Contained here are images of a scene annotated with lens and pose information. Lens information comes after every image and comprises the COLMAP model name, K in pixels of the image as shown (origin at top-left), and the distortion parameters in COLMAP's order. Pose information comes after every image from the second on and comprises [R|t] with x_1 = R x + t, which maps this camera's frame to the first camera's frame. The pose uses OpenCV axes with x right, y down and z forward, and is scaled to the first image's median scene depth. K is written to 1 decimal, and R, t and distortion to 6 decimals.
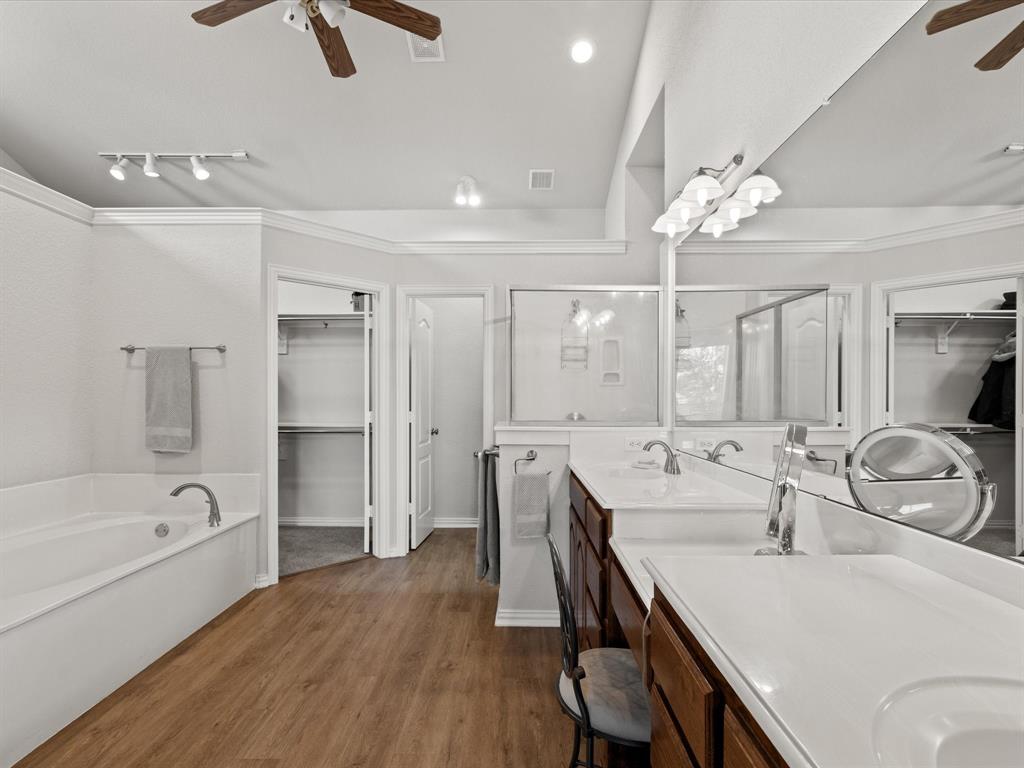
lens RADIAL K [[526.4, 0, 511.9], [0, 526.4, 390.2], [0, 0, 1]] dist [0.000186, -0.001096]
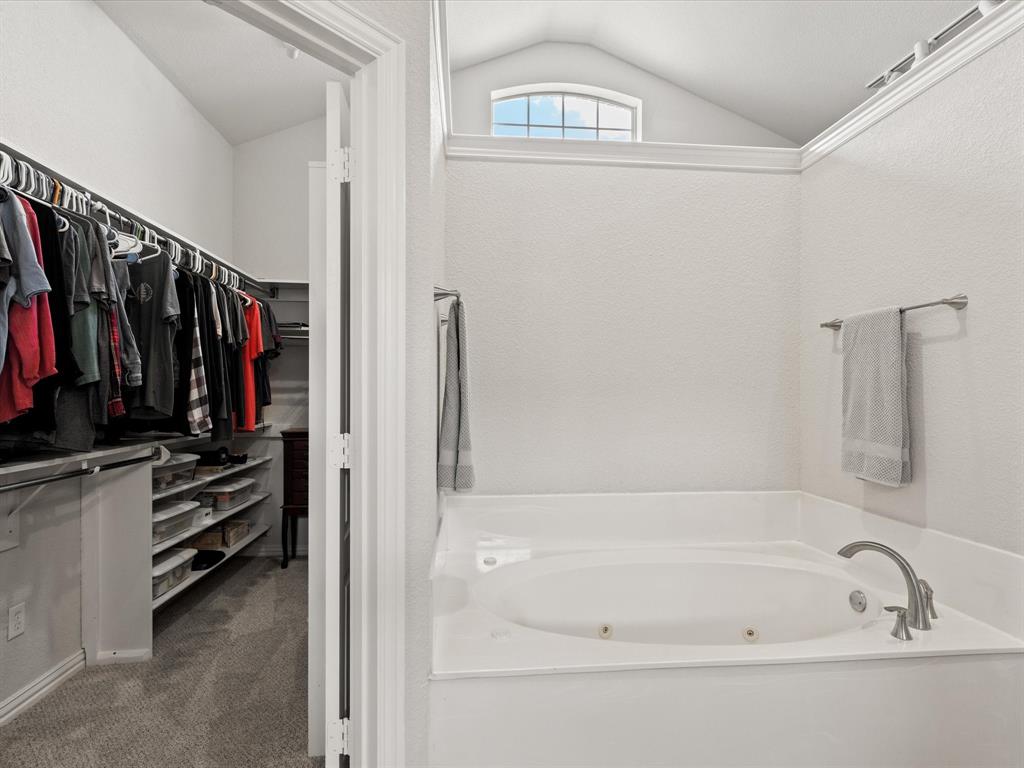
lens RADIAL K [[526.4, 0, 510.5], [0, 526.4, 389.4], [0, 0, 1]] dist [0.000186, -0.001096]
pose [[0.097672, -0.005485, -0.995204, -0.068708], [0.005997, 0.999970, -0.004923, 0.009502], [0.995201, -0.005487, 0.097702, 0.510031]]
